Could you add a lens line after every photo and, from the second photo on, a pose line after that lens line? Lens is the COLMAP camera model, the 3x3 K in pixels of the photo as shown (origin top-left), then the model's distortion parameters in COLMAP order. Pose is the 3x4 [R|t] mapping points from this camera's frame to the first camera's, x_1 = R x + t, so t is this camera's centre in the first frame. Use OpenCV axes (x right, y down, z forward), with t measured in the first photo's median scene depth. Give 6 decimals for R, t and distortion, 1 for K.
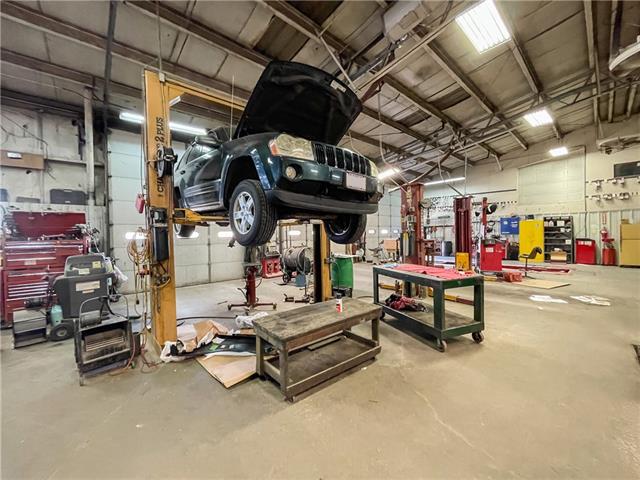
lens RADIAL K [[254.8, 0, 320.0], [0, 254.8, 240.0], [0, 0, 1]] dist [-0.002293, -0.000217]
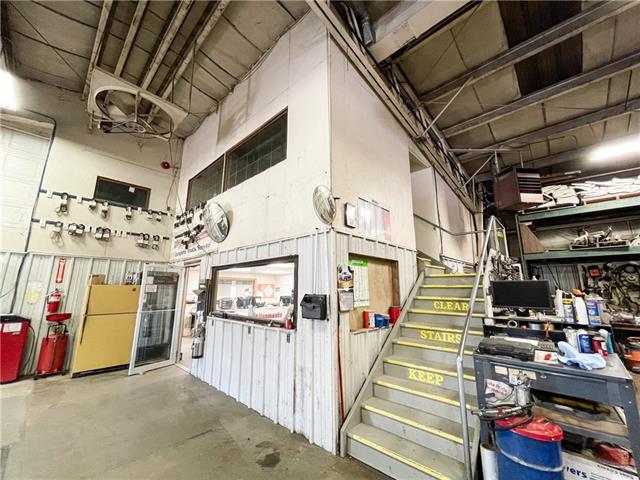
lens RADIAL K [[254.8, 0, 320.0], [0, 254.8, 240.0], [0, 0, 1]] dist [-0.002293, -0.000217]
pose [[-0.099462, 0.222187, 0.969918, 0.592293], [0.011400, 0.974942, -0.222169, -0.028775], [-0.994976, -0.011041, -0.099502, 0.562604]]
